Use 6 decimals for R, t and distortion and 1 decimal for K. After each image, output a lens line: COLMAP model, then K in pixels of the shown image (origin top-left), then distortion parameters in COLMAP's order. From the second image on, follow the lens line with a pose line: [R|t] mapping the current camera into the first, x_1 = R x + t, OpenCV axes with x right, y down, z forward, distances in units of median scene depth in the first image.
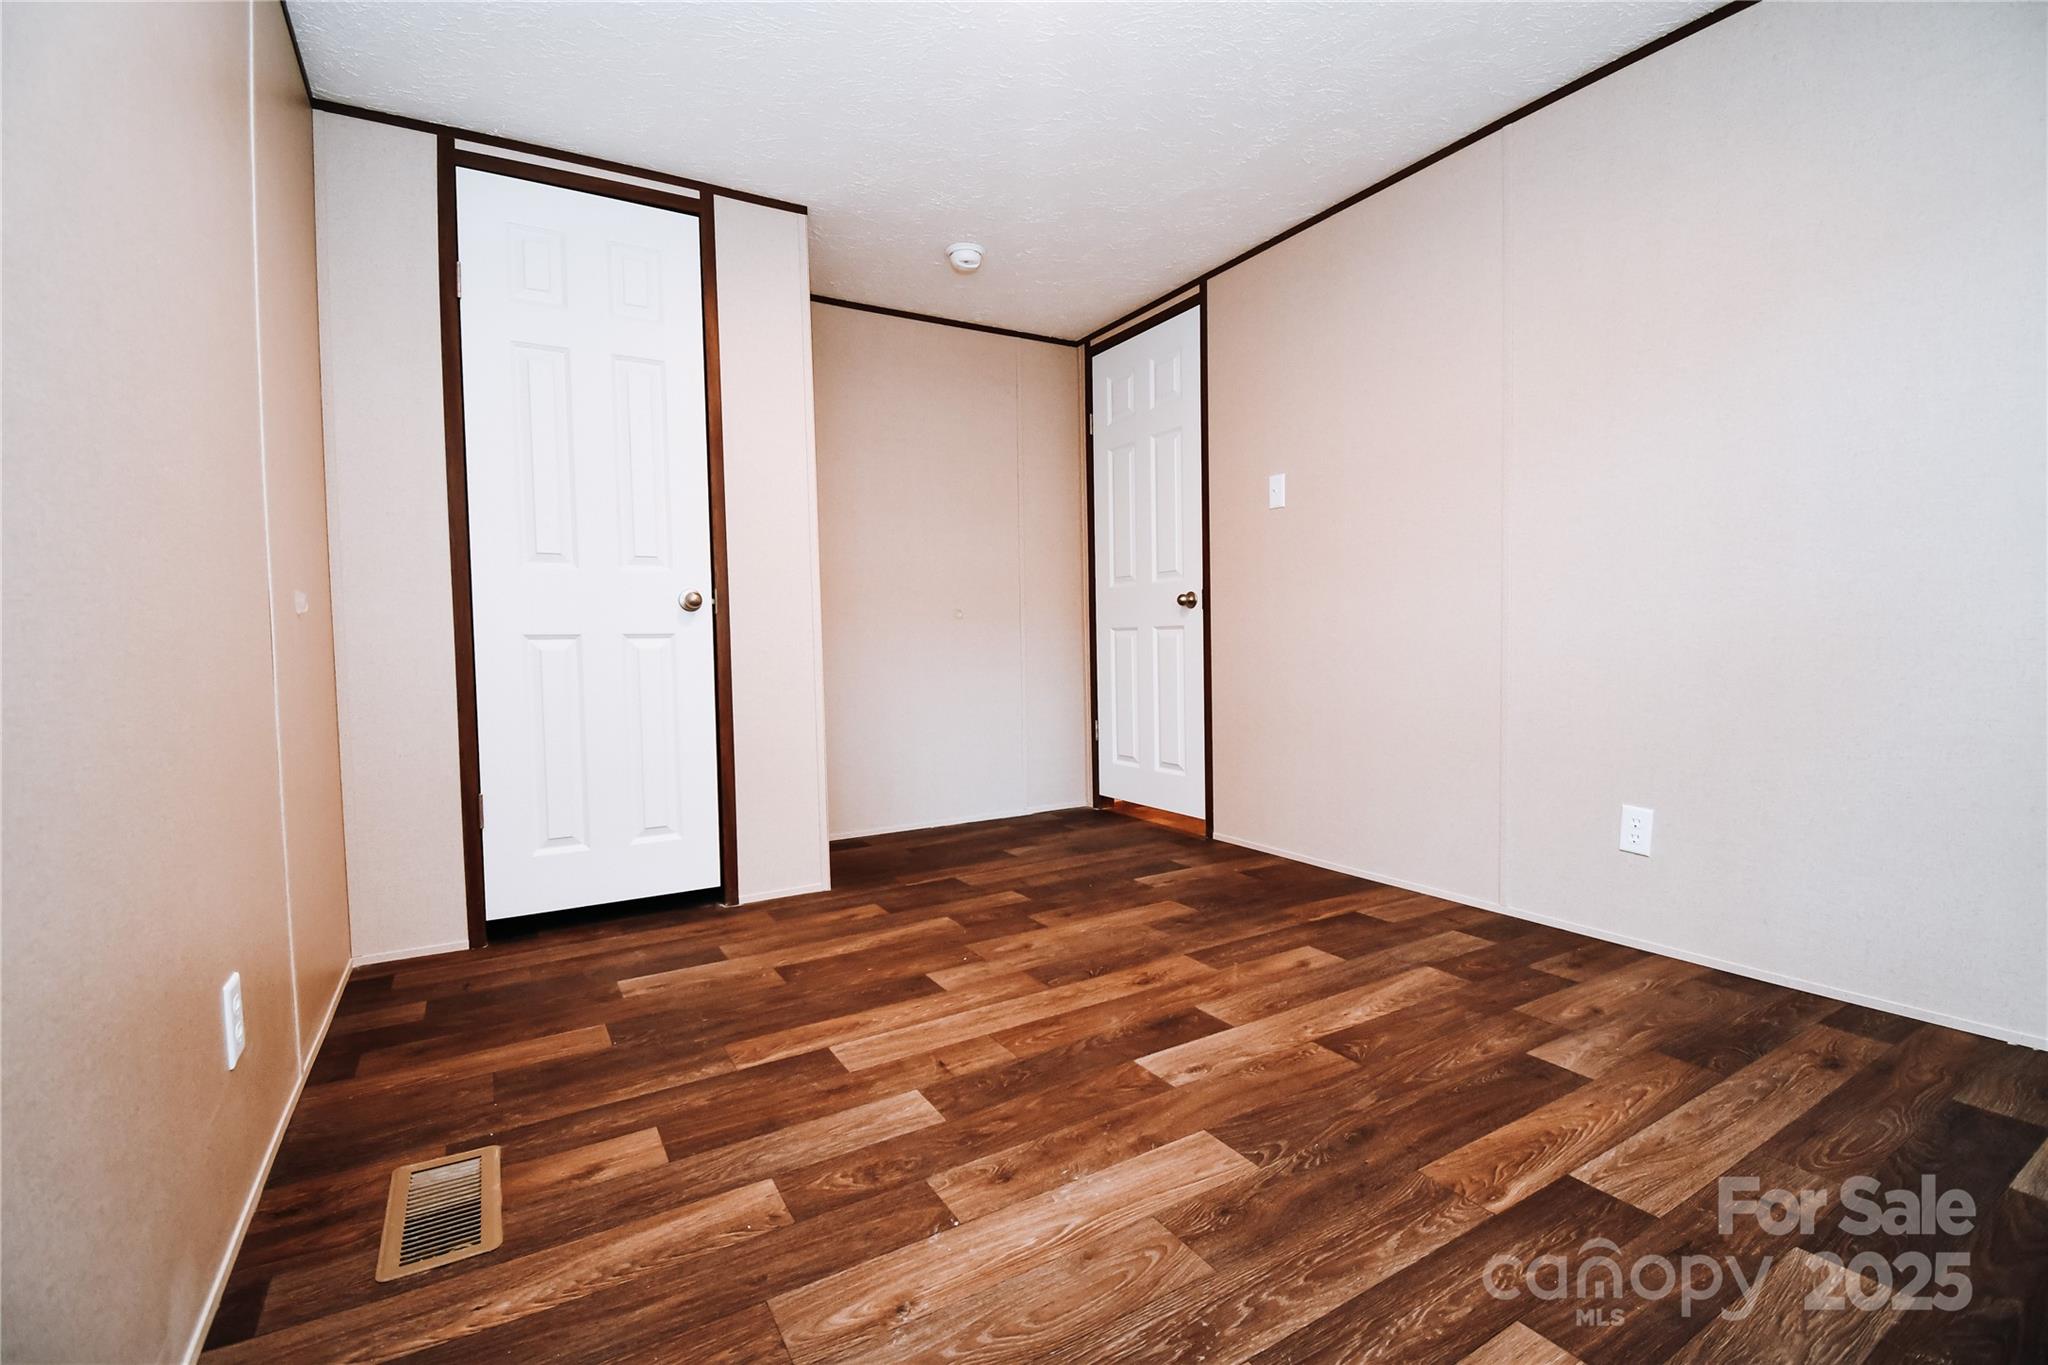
lens RADIAL K [[898.1, 0, 1028.8], [0, 898.1, 652.9], [0, 0, 1]] dist [0.020681, -0.022769]
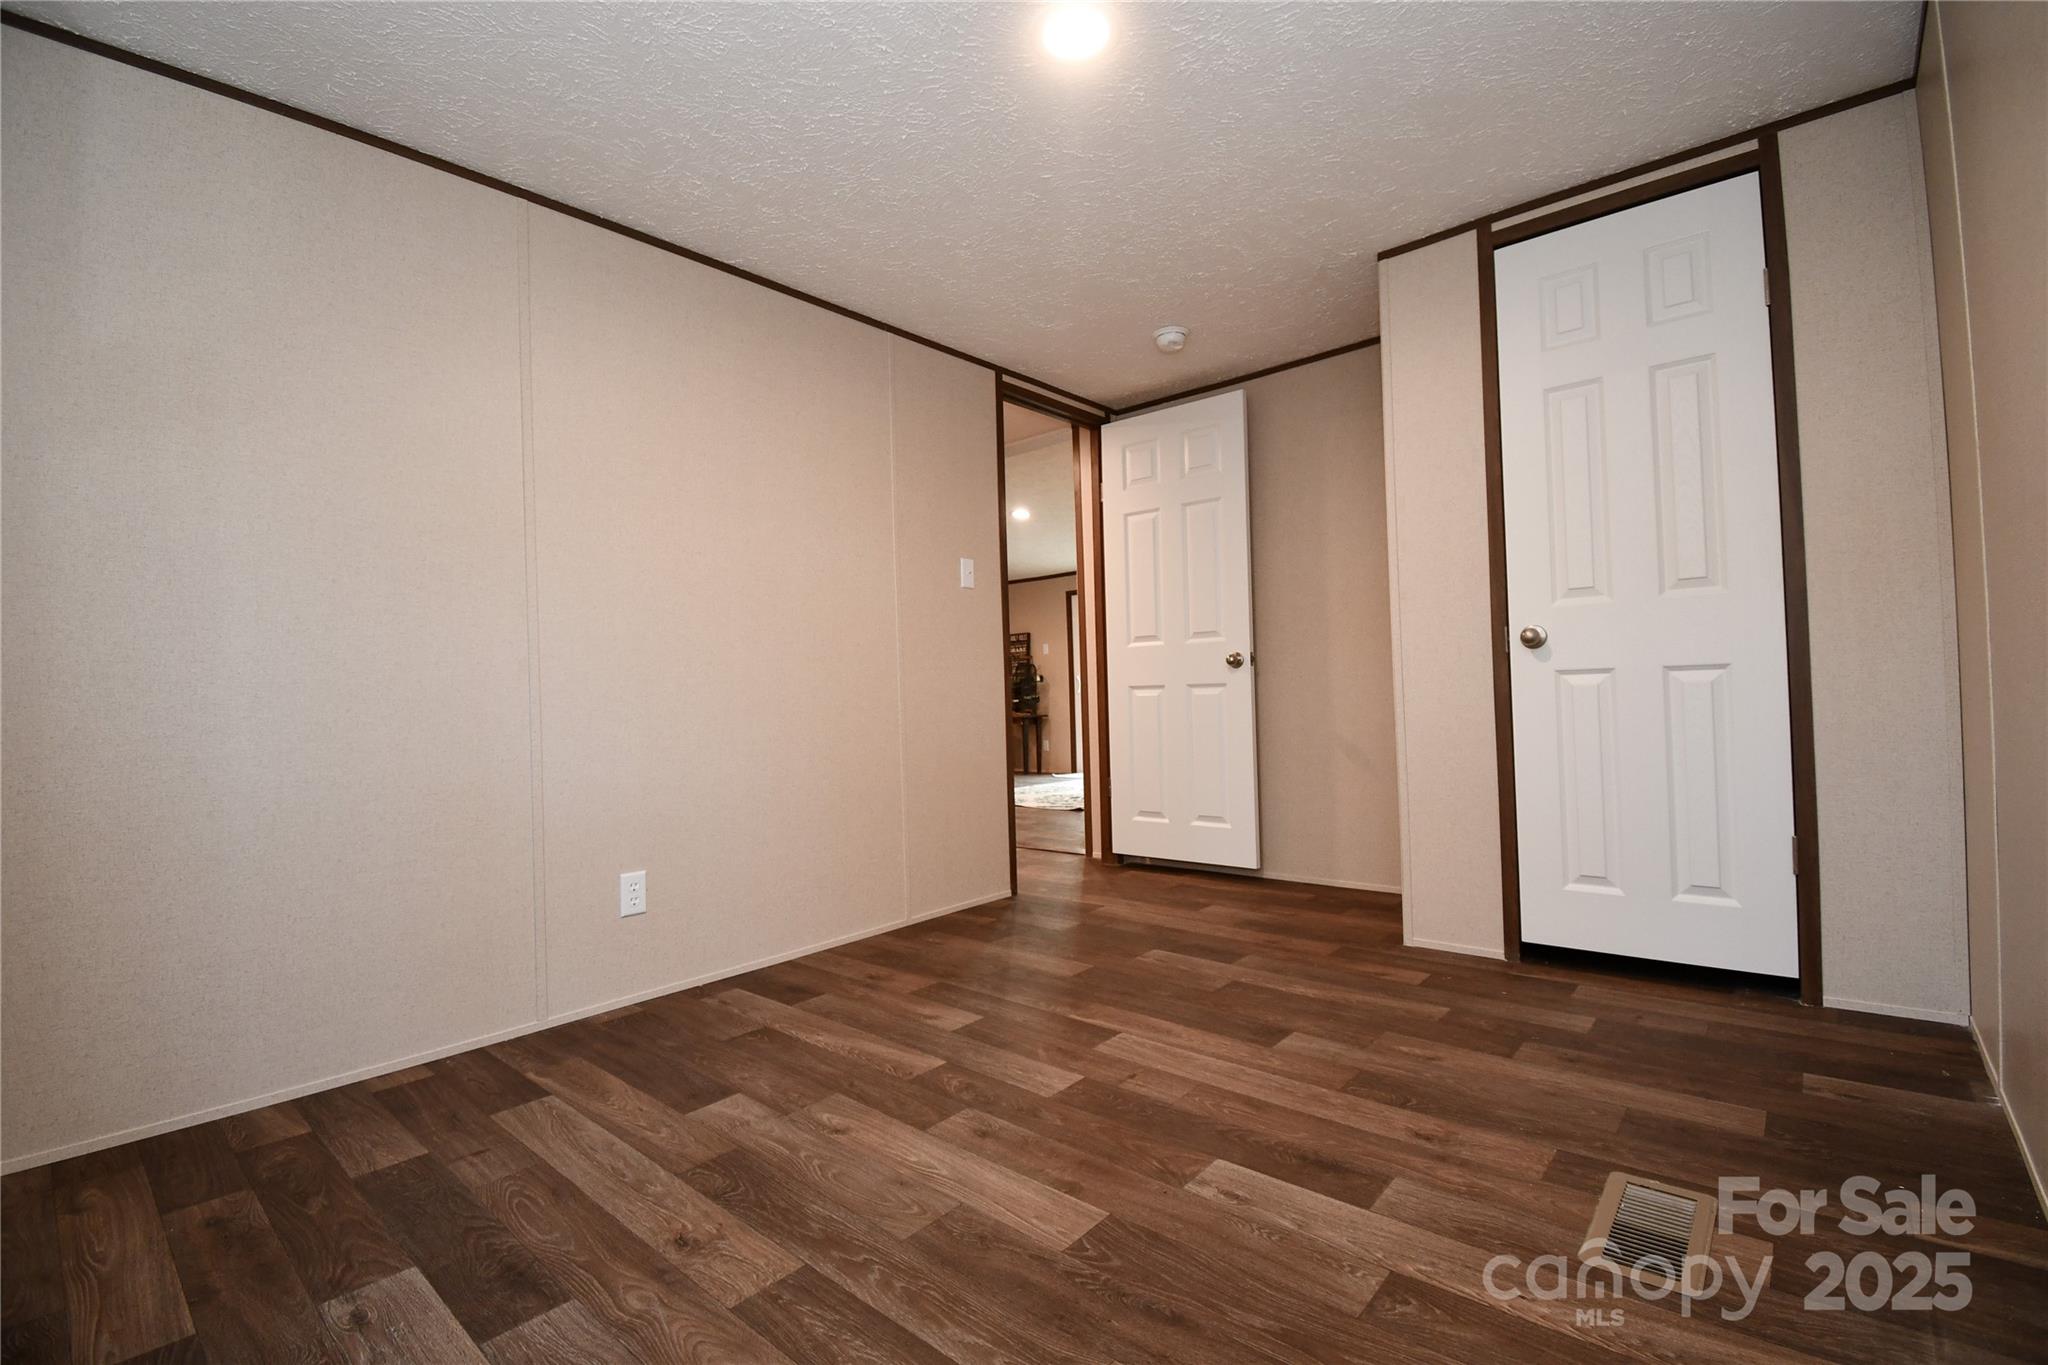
lens RADIAL K [[875.4, 0, 1024.0], [0, 875.4, 682.5], [0, 0, 1]] dist [0.001304, -0.020963]
pose [[0.313096, -0.006244, -0.949701, 0.805559], [0.006114, 0.999971, -0.004559, -0.029145], [0.949702, -0.004379, 0.313126, 0.471929]]
